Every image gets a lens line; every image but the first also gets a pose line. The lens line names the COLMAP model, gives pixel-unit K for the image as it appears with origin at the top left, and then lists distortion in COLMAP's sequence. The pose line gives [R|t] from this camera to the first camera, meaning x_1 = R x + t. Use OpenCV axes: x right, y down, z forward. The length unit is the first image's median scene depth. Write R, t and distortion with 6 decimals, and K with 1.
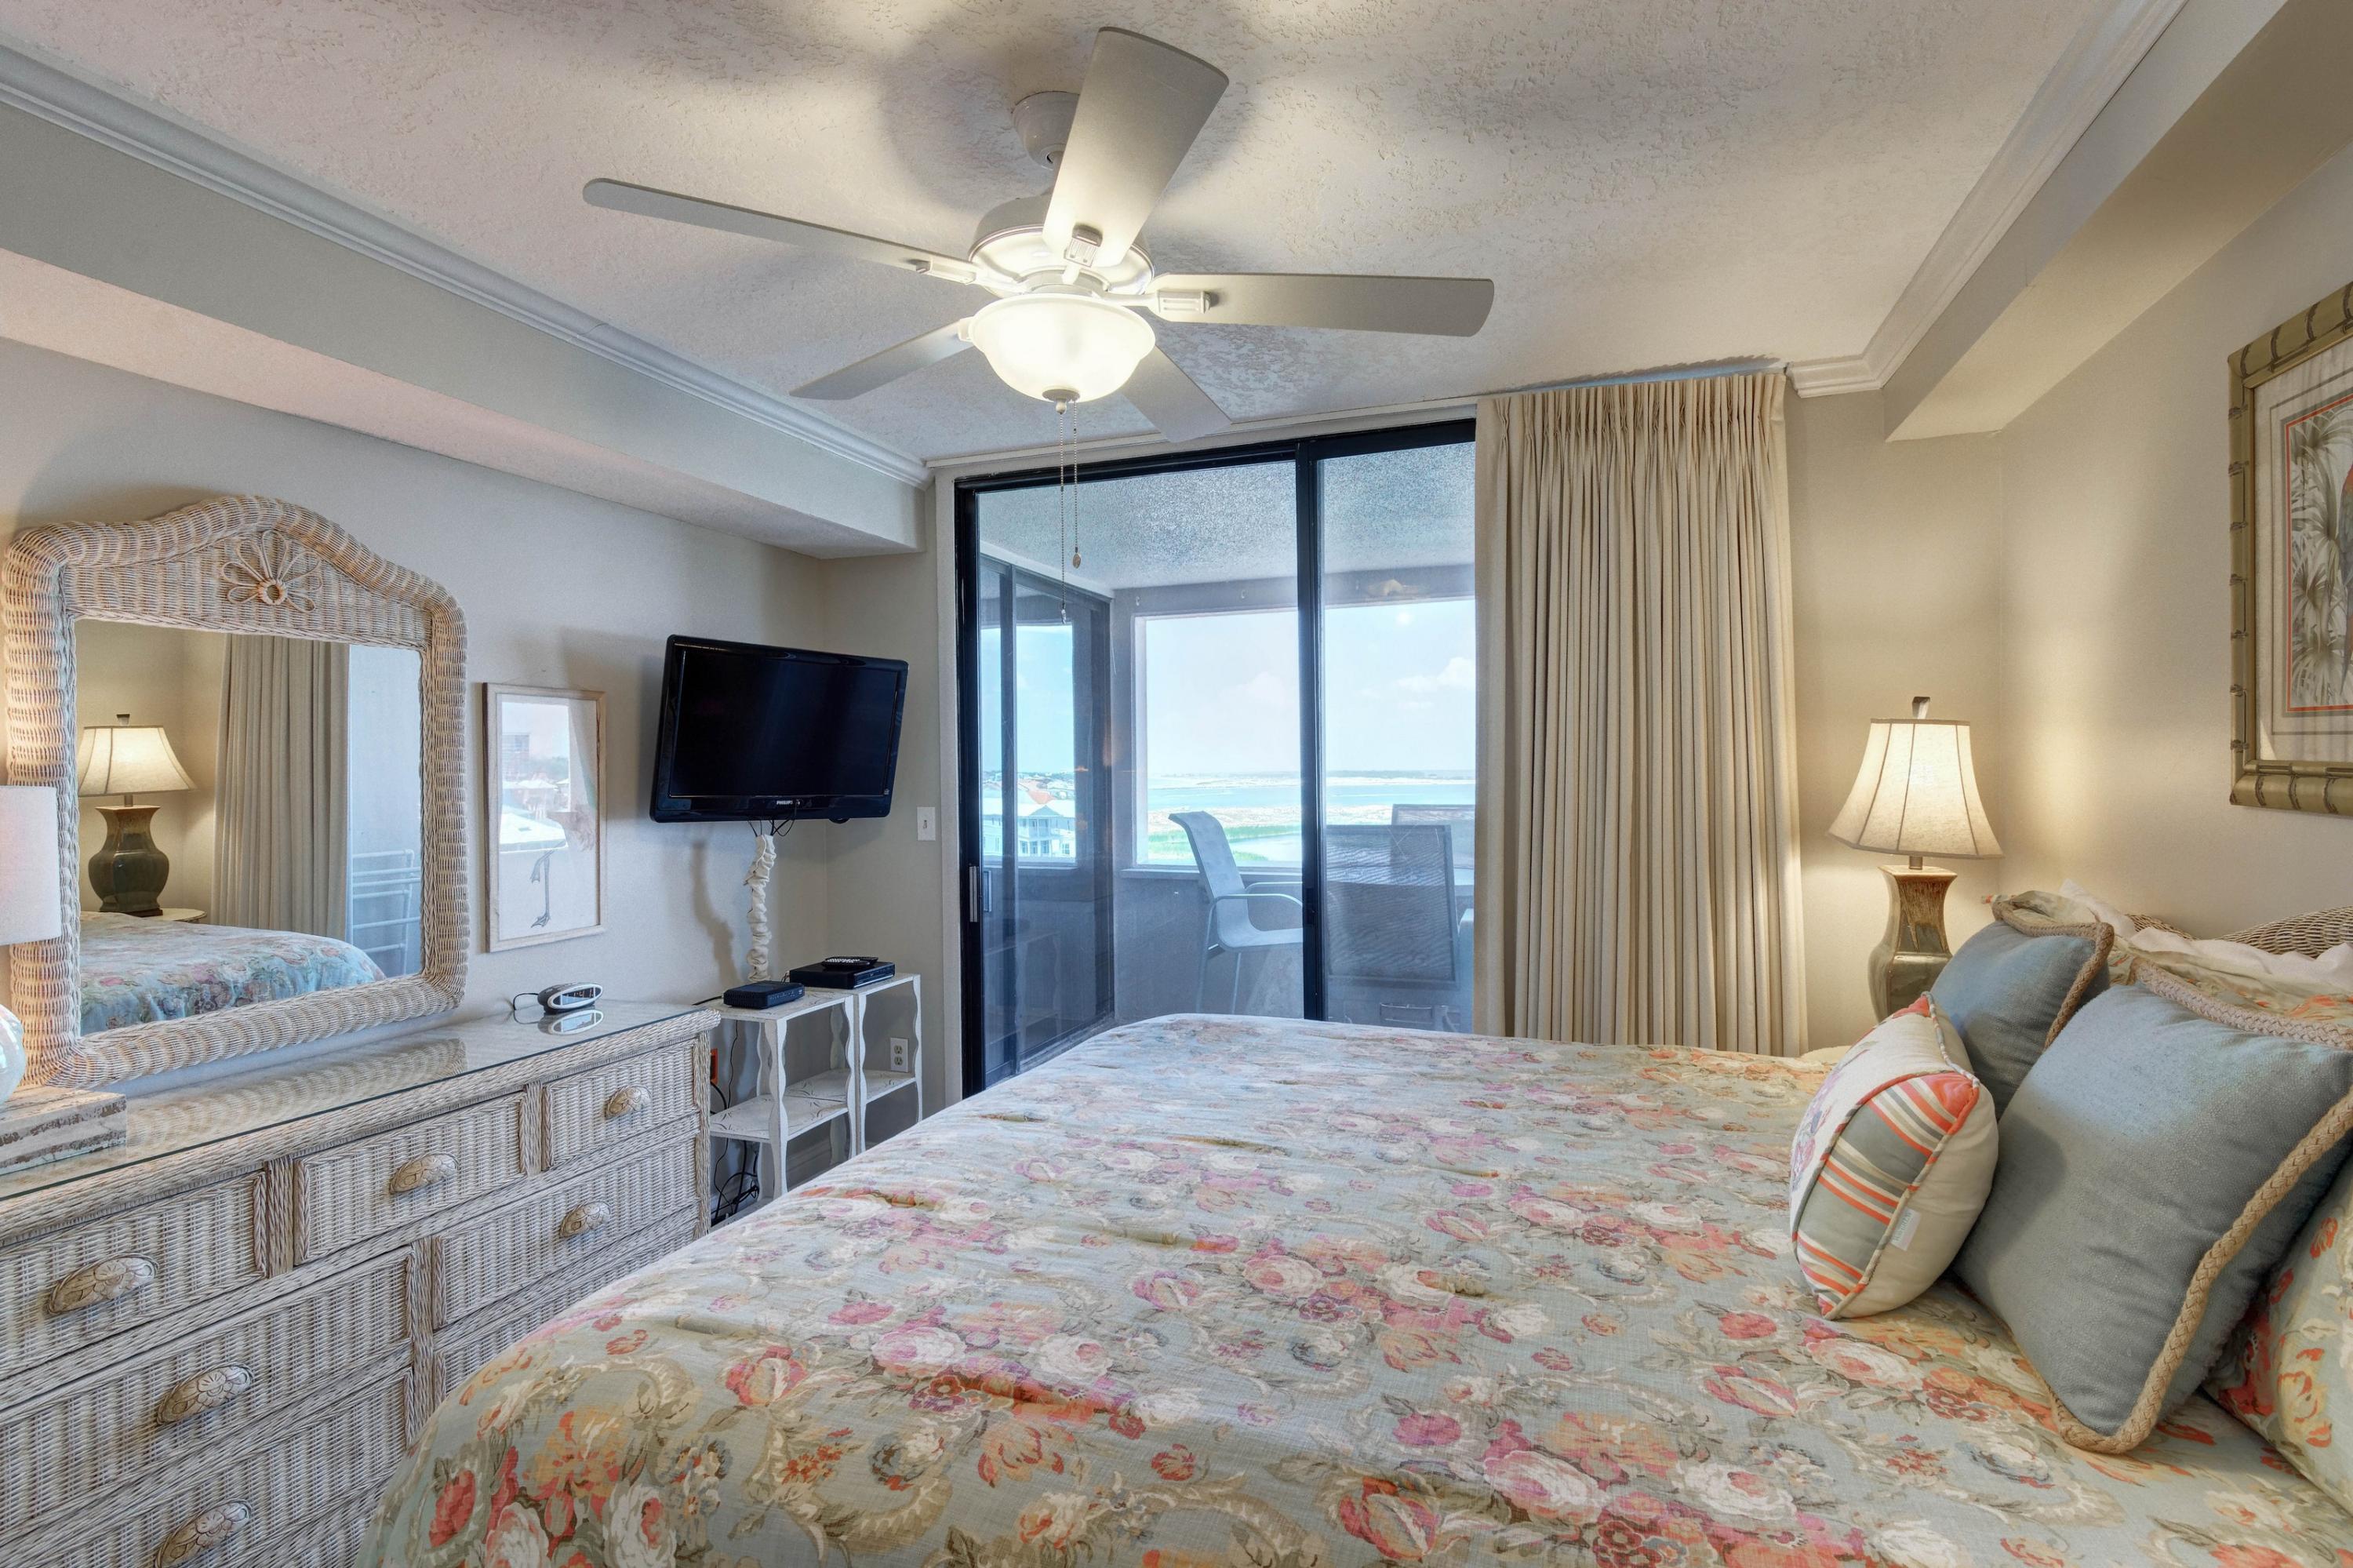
lens RADIAL K [[1124.3, 0, 1184.5], [0, 1124.3, 782.8], [0, 0, 1]] dist [0.002947, -0.000772]
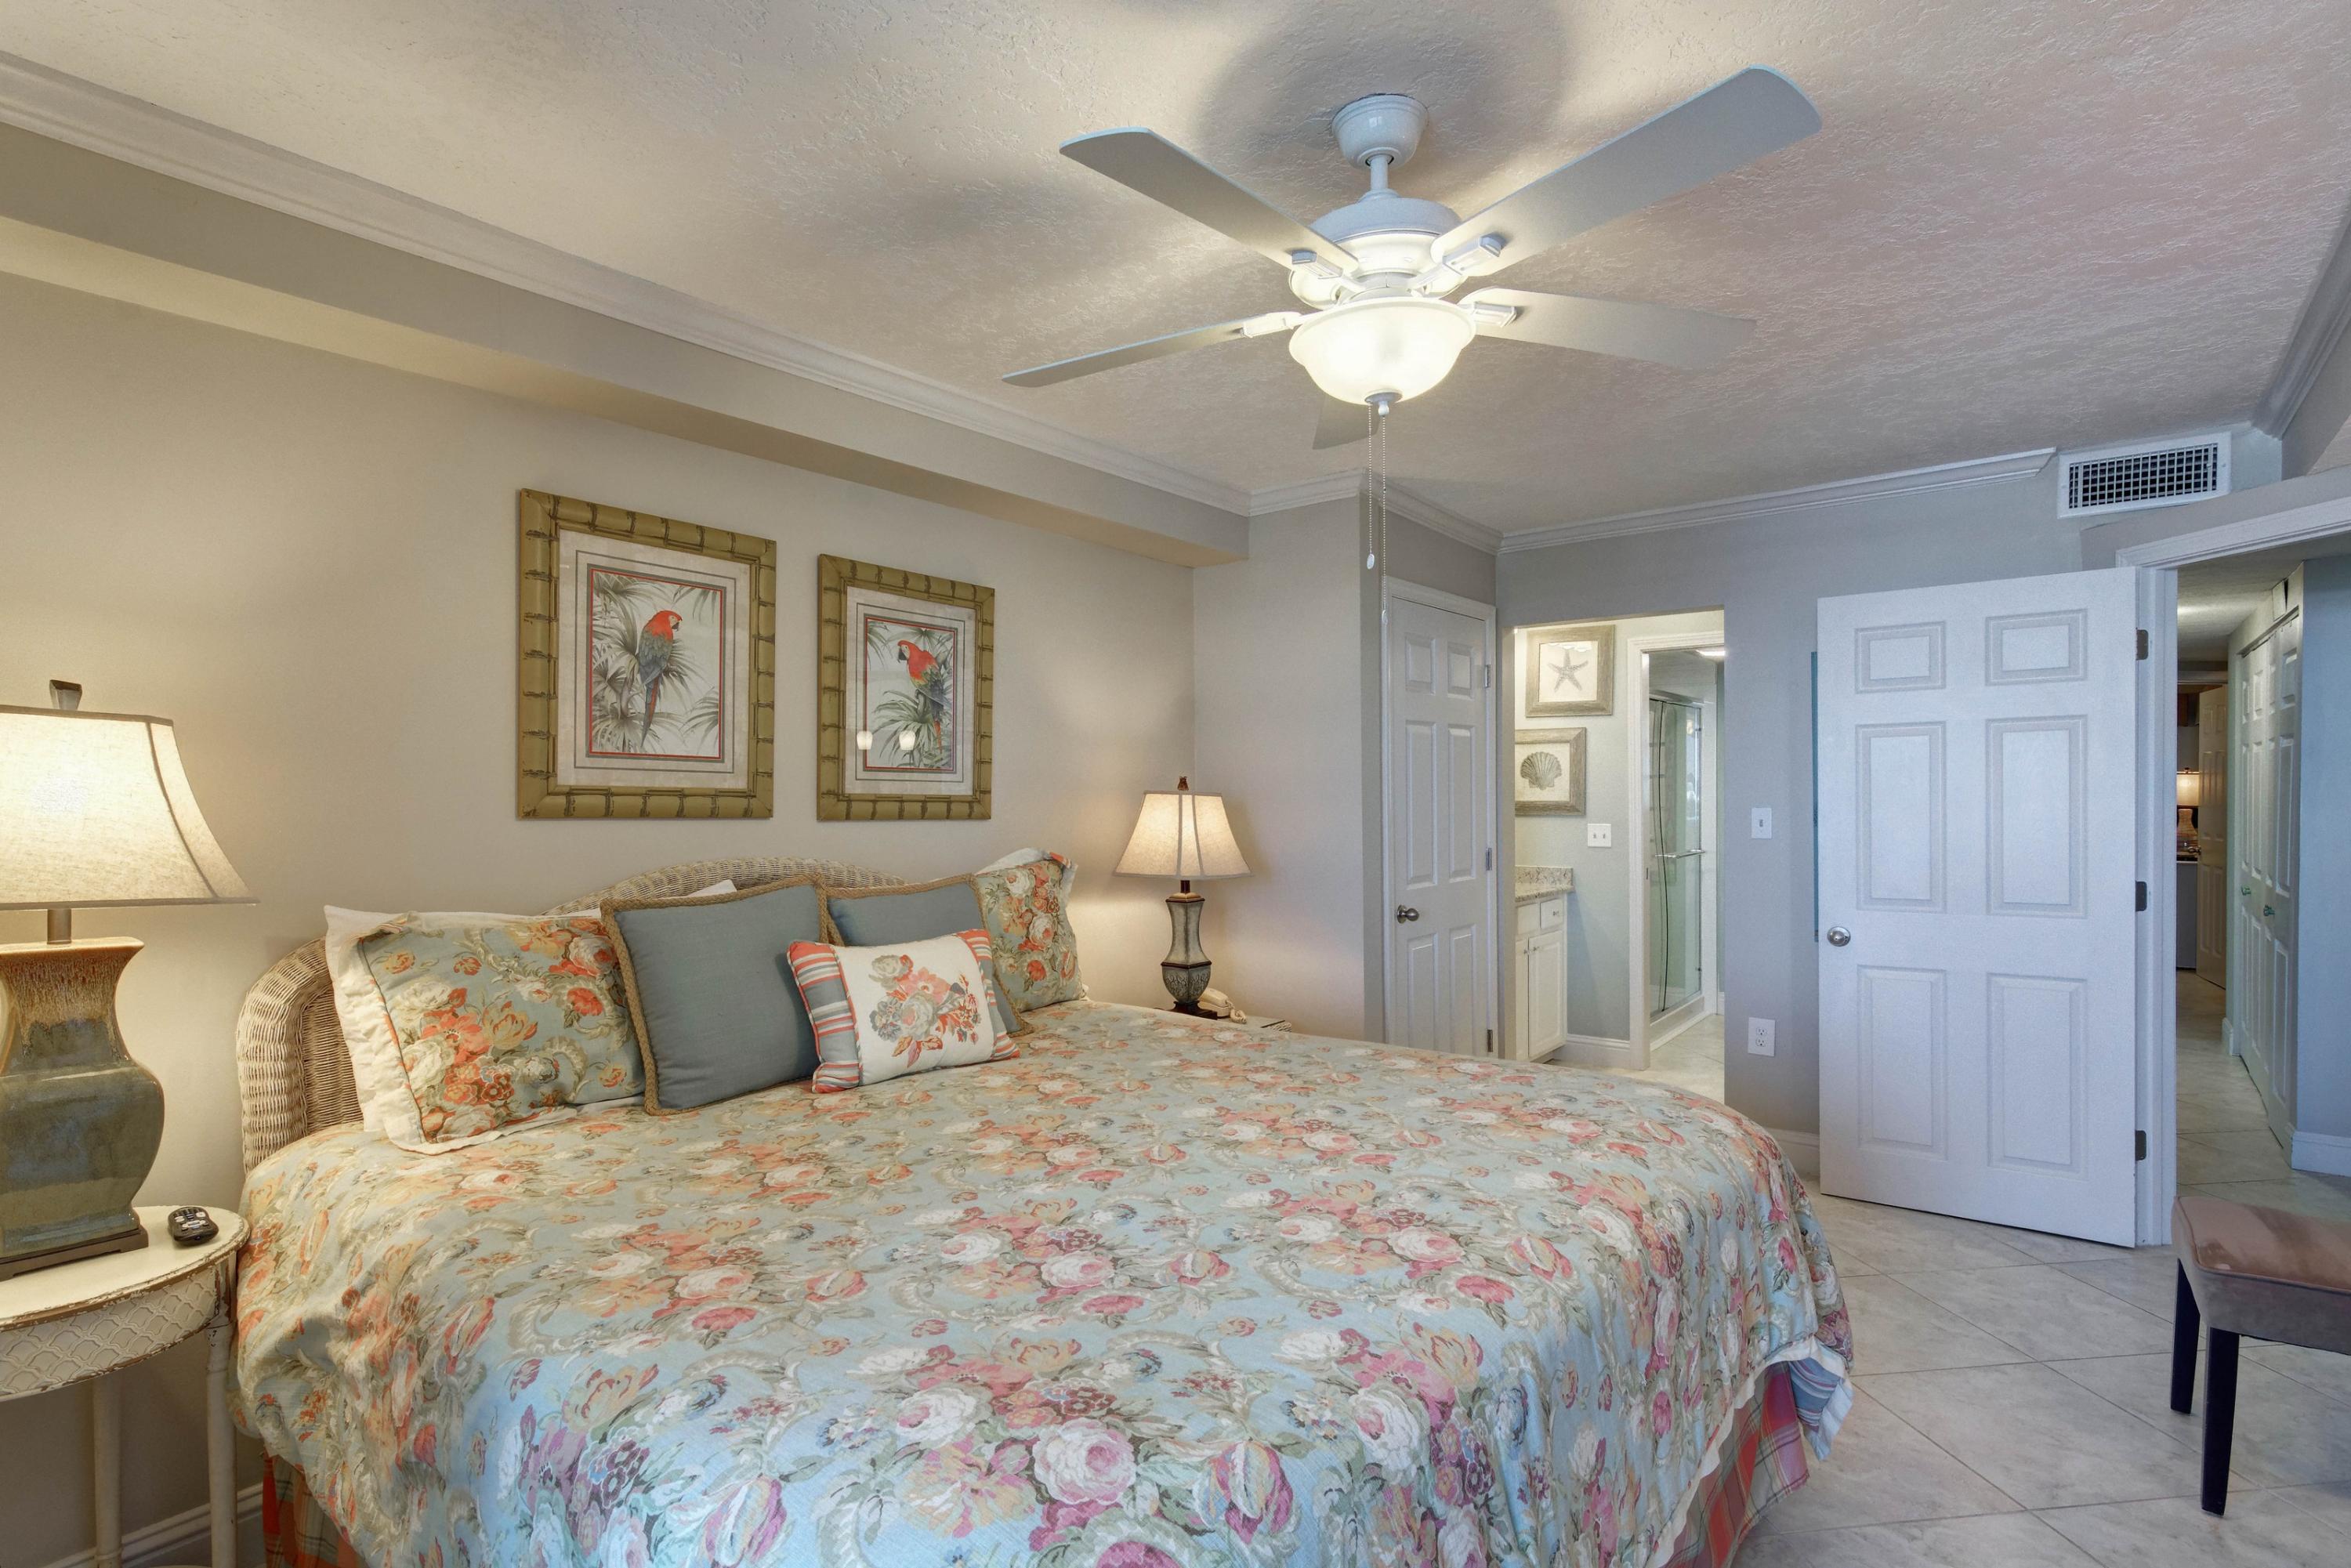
lens RADIAL K [[1136.4, 0, 1180.8], [0, 1136.4, 810.2], [0, 0, 1]] dist [0.002295, -0.000237]
pose [[-0.950529, 0.015200, 0.310263, -0.193893], [0.022561, 0.999542, 0.020148, 0.000627], [-0.309814, 0.026151, -0.950437, 1.603952]]
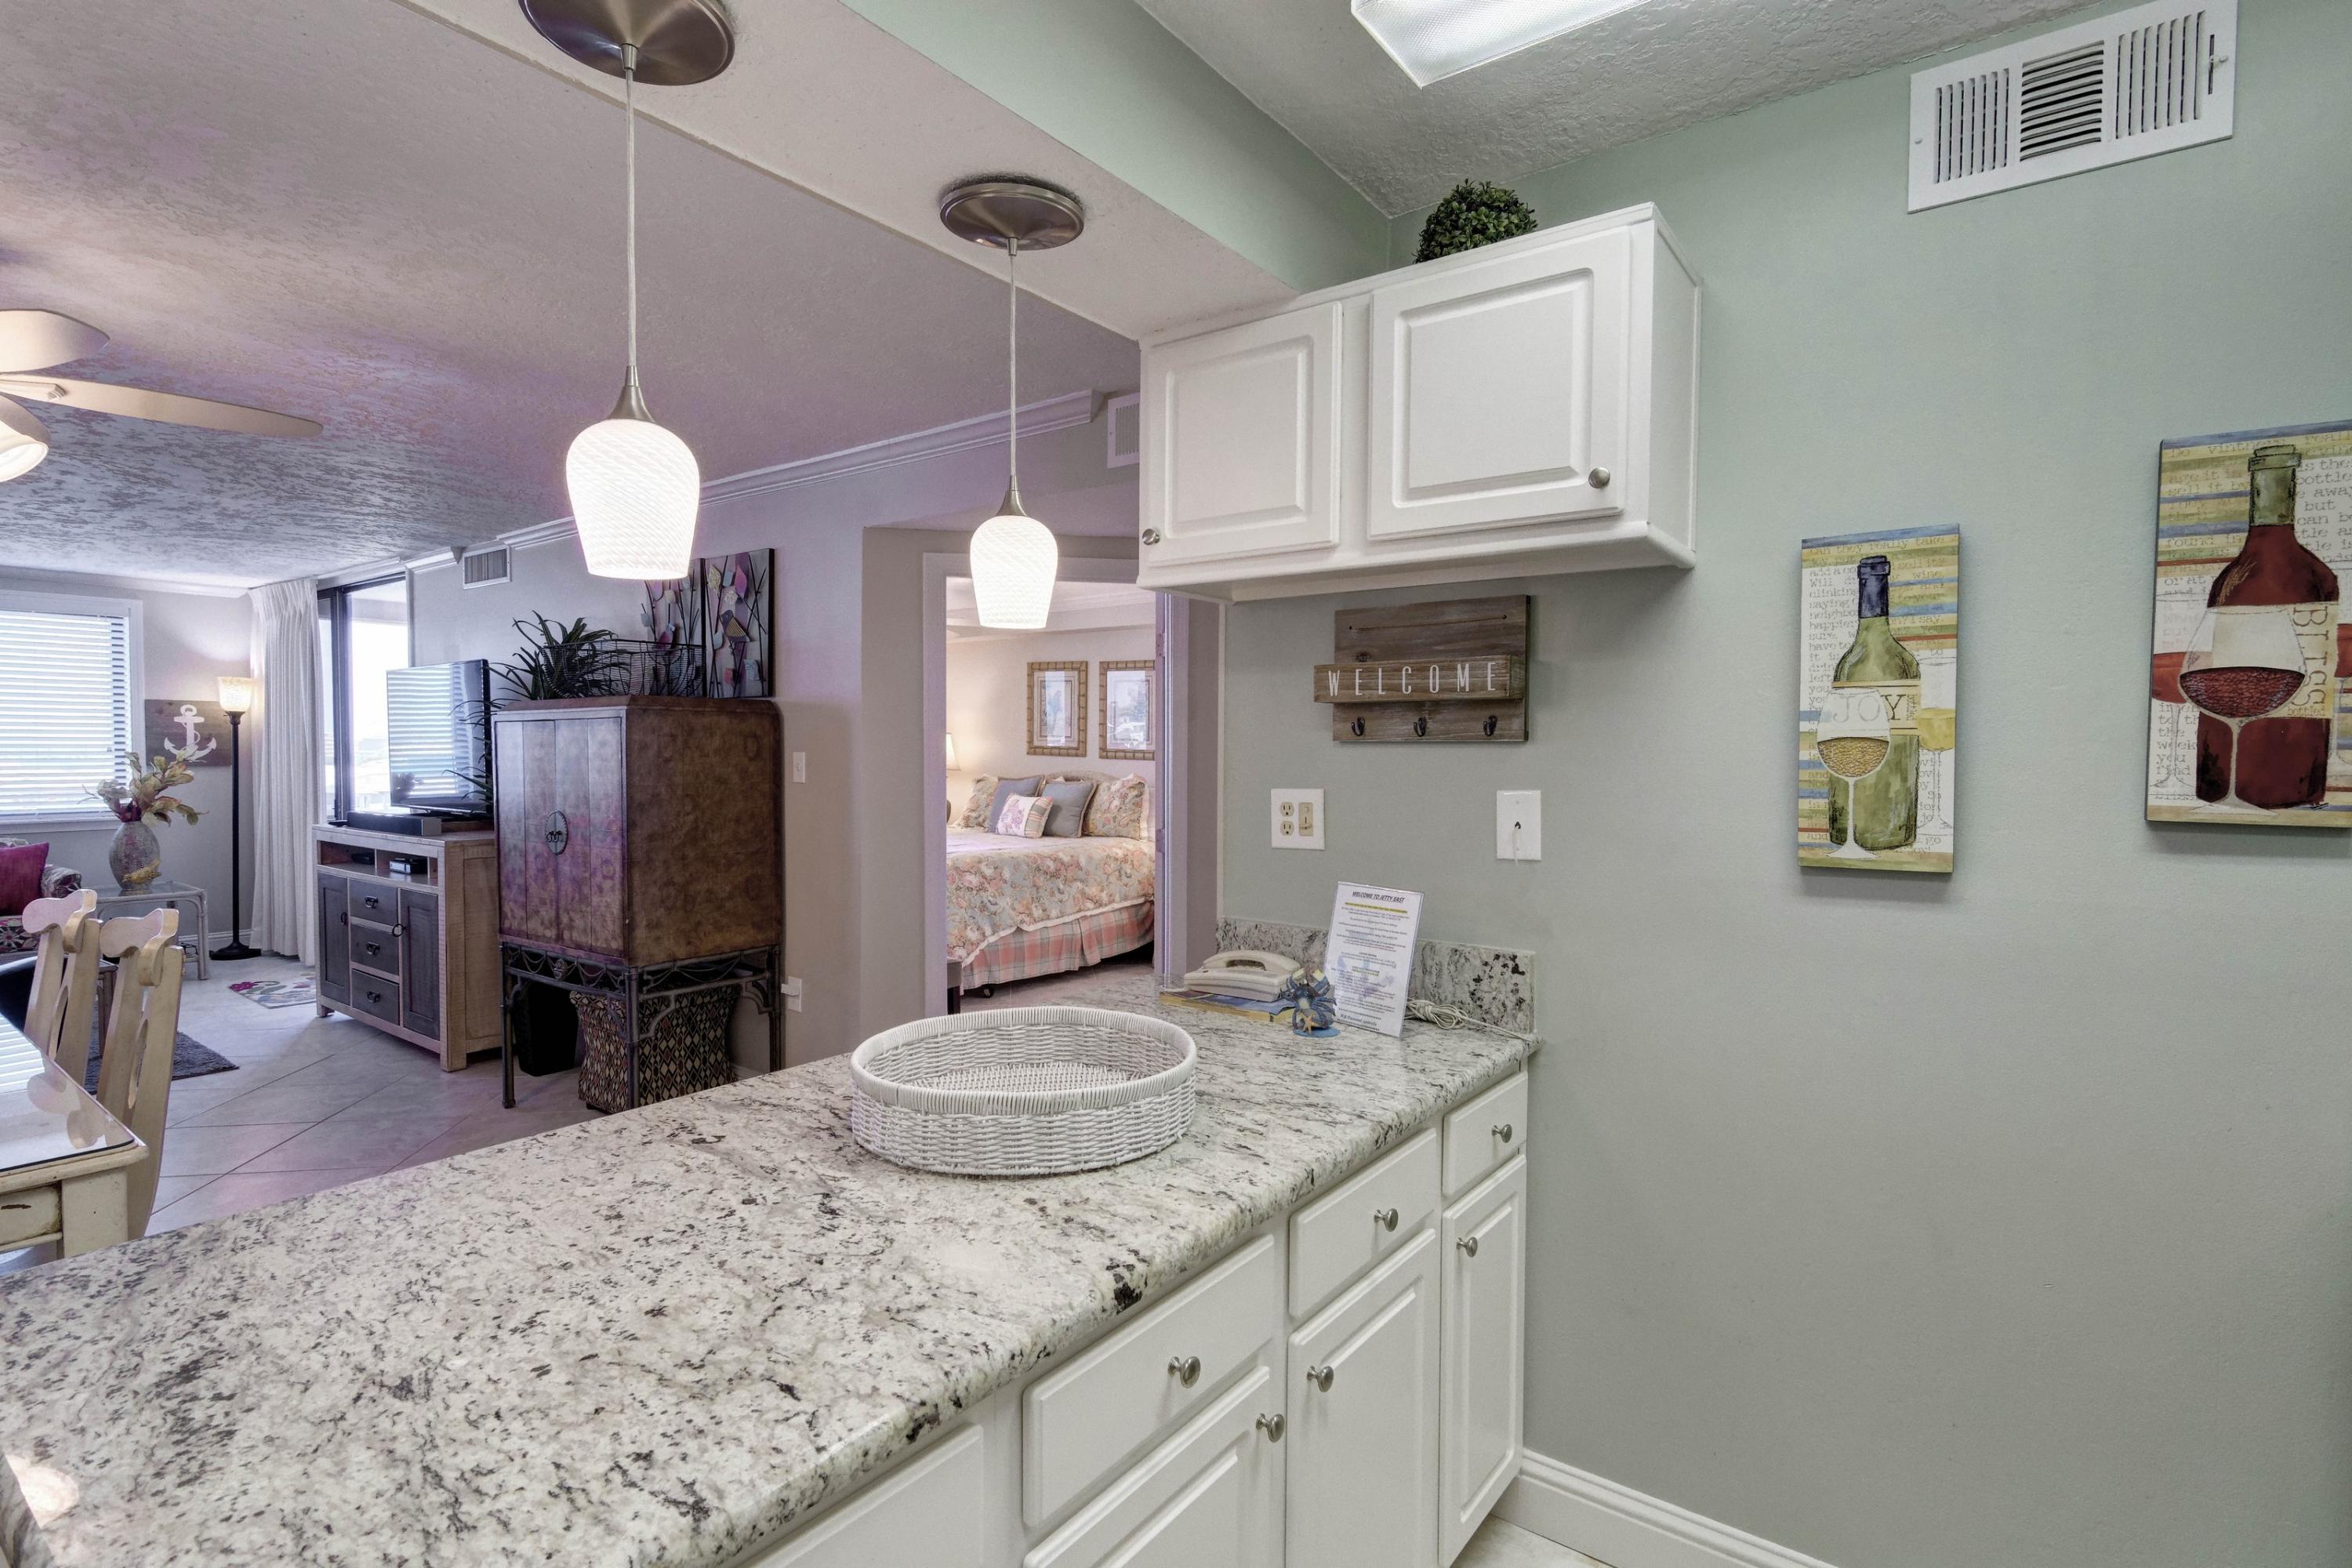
lens RADIAL K [[1123.8, 0, 1184.0], [0, 1123.8, 782.8], [0, 0, 1]] dist [0.002947, -0.000772]
pose [[0.287226, -0.019961, 0.957655, -2.749159], [0.003949, 0.999799, 0.019654, 0.037451], [-0.957855, -0.001863, 0.287248, -0.814535]]
